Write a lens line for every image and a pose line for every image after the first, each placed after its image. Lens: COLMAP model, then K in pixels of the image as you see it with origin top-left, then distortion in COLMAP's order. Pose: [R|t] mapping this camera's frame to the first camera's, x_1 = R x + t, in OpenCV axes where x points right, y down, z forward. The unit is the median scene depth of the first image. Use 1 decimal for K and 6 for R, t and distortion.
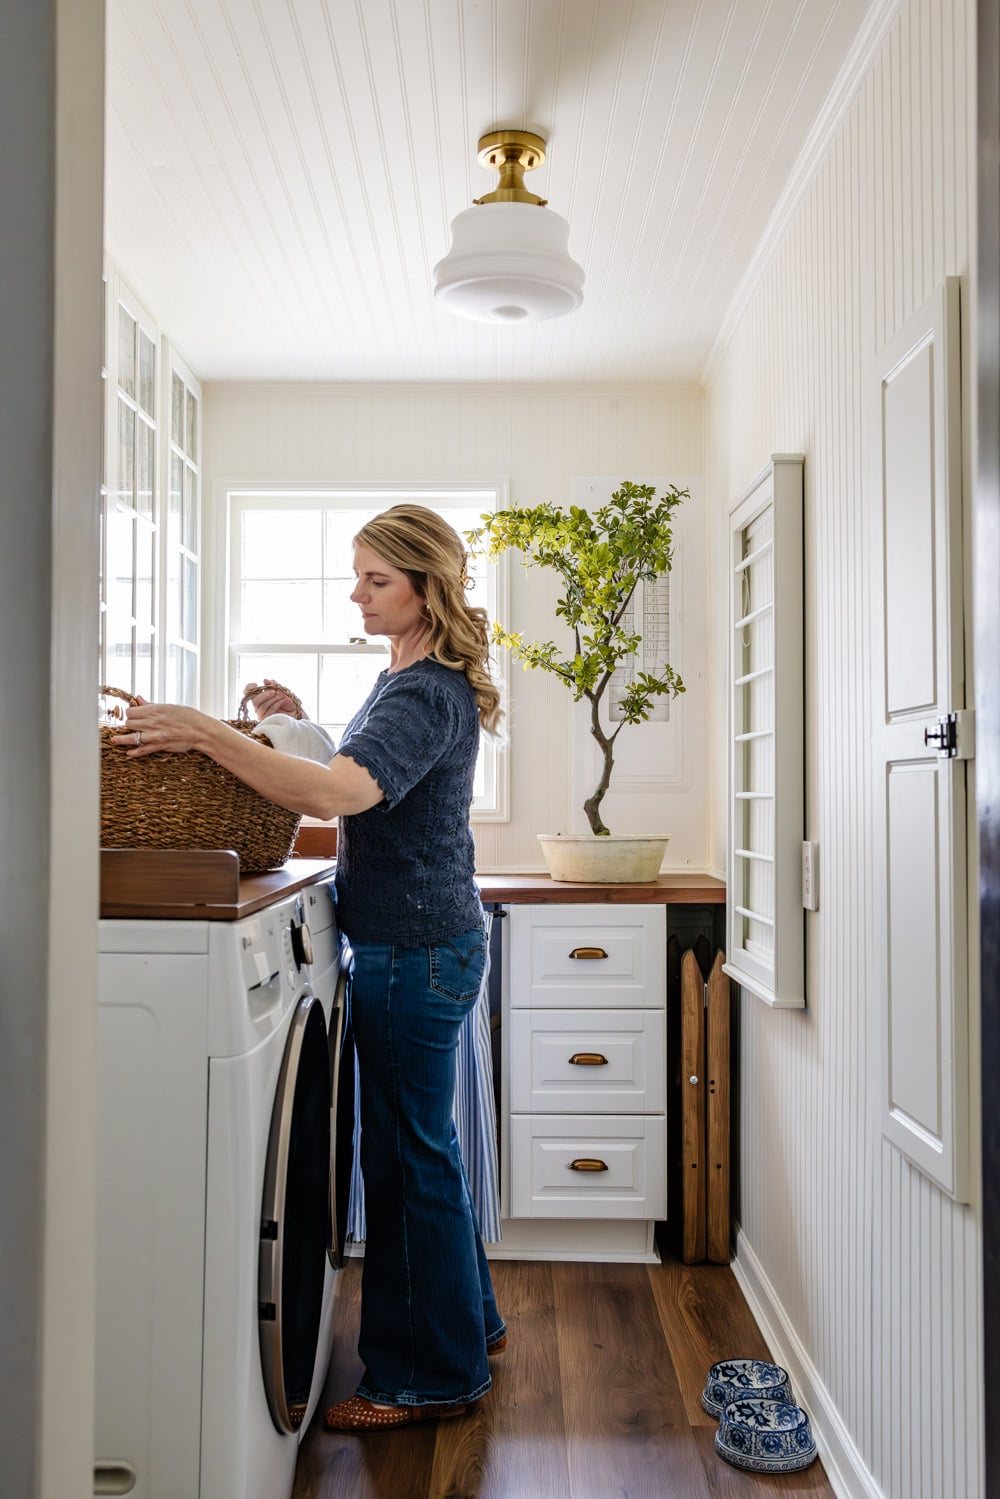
lens RADIAL K [[1486.3, 0, 500.0], [0, 1486.3, 749.5], [0, 0, 1]] dist [0.010728, -0.000640]
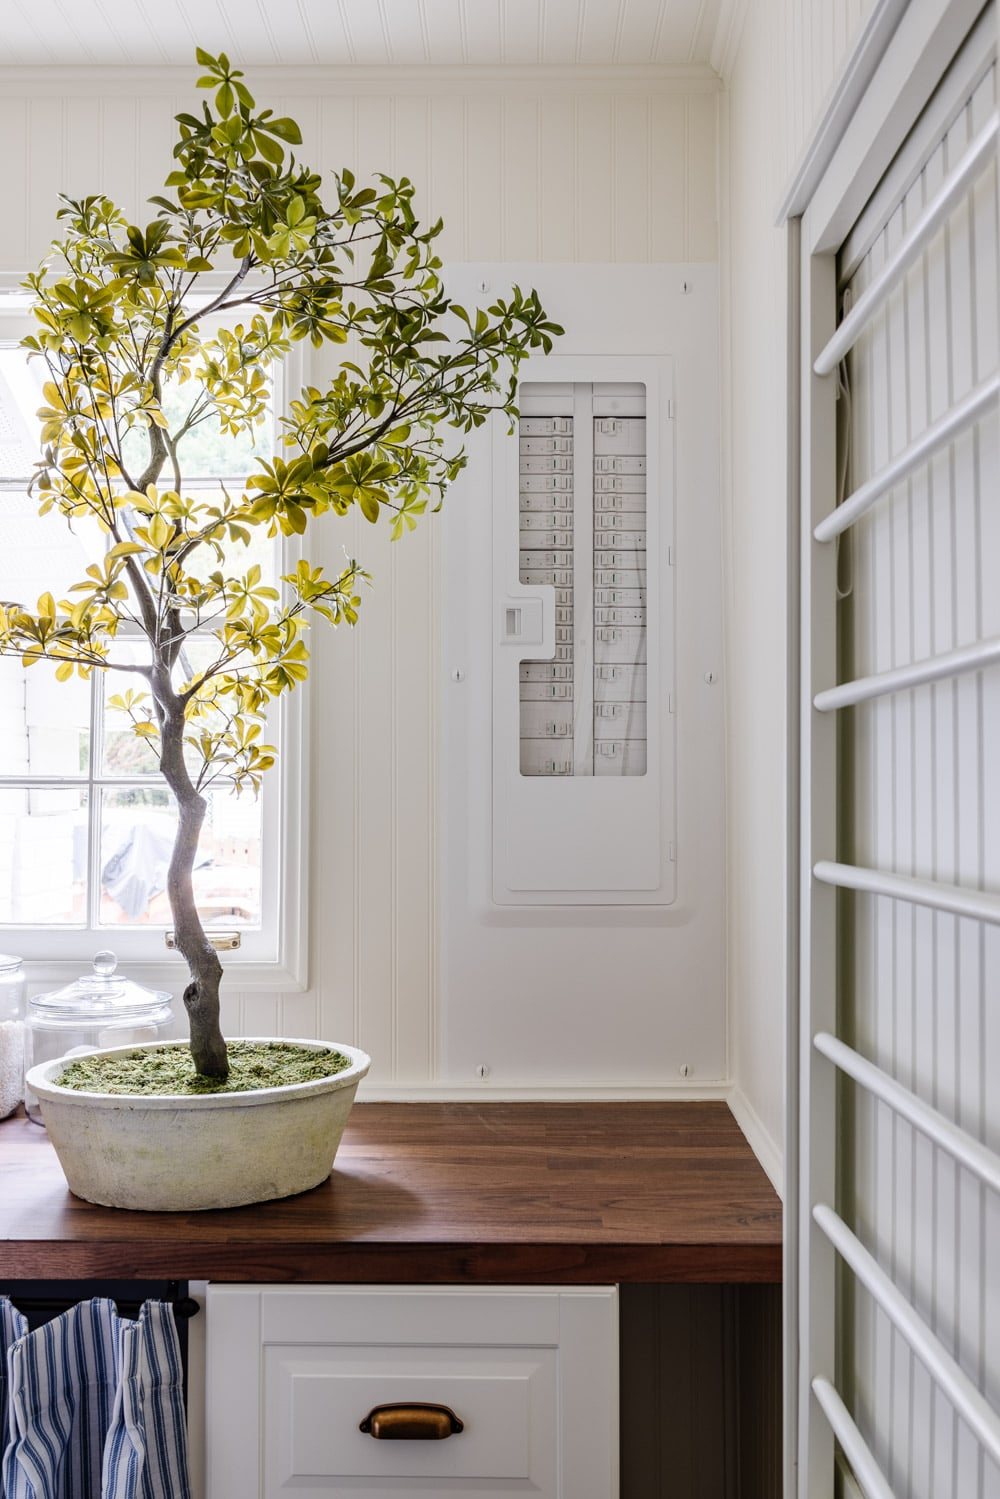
lens RADIAL K [[1486.3, 0, 500.0], [0, 1486.3, 749.5], [0, 0, 1]] dist [0.010728, -0.000640]
pose [[0.999915, -0.000217, -0.013005, 0.086276], [0.000186, 0.999997, -0.002355, -0.031011], [0.013006, 0.002352, 0.999913, 0.619260]]
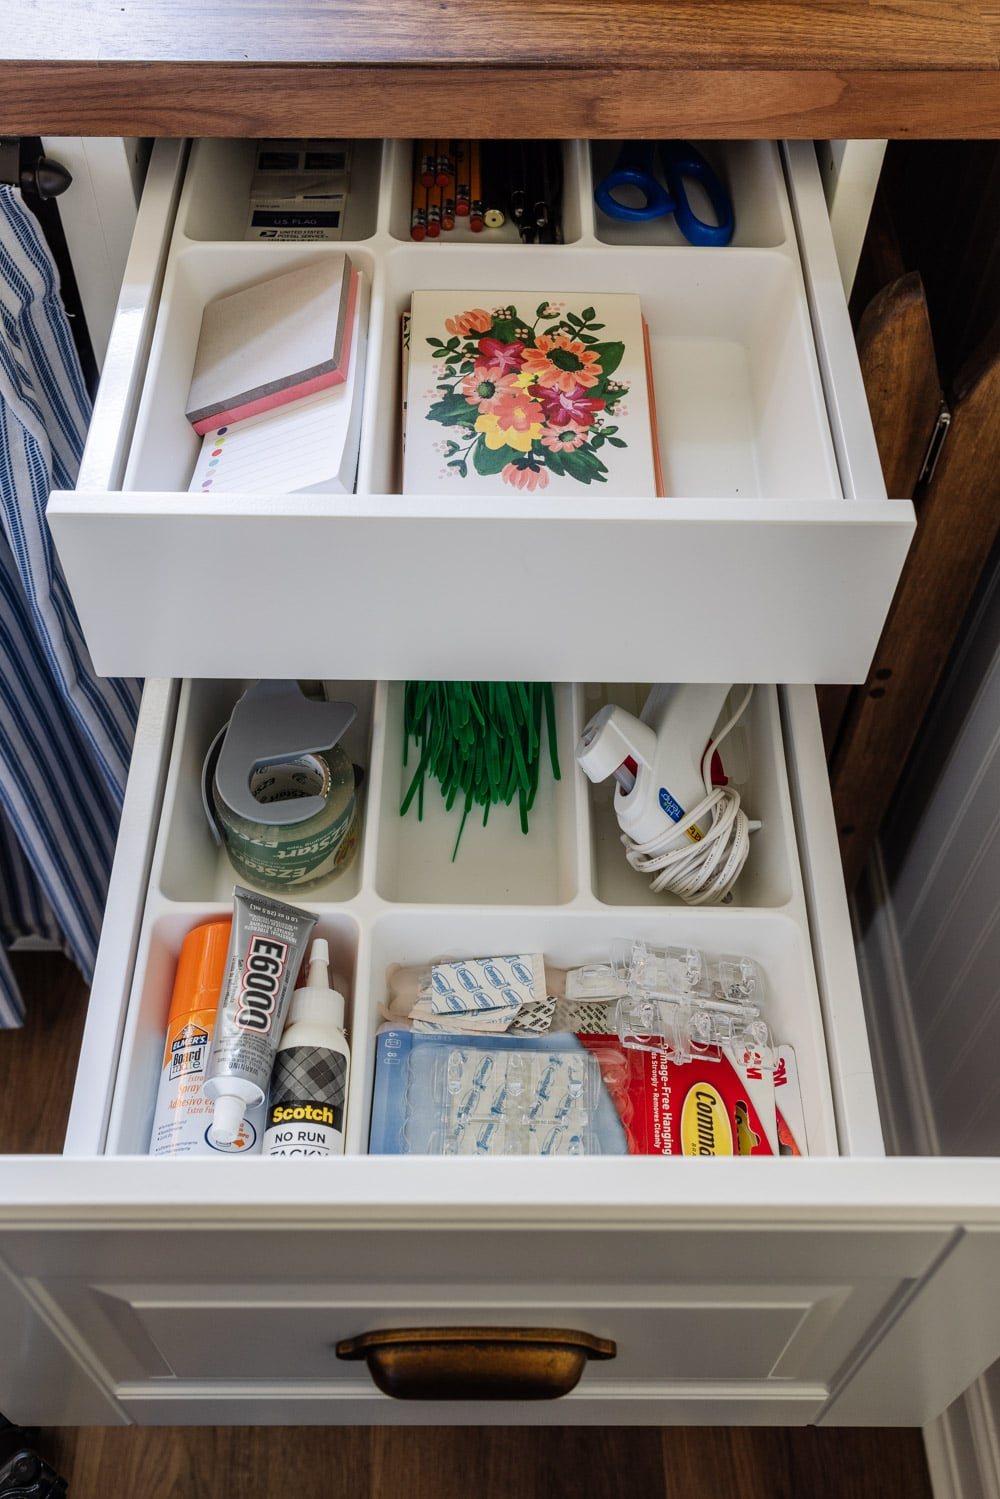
lens RADIAL K [[1534.0, 0, 500.0], [0, 1534.0, 749.5], [0, 0, 1]] dist [0.007565, 0.003471]
pose [[0.999449, -0.015340, 0.029443, 0.053814], [-0.015743, 0.561799, 0.827124, -0.015625], [-0.029229, -0.827131, 0.561248, 0.821632]]
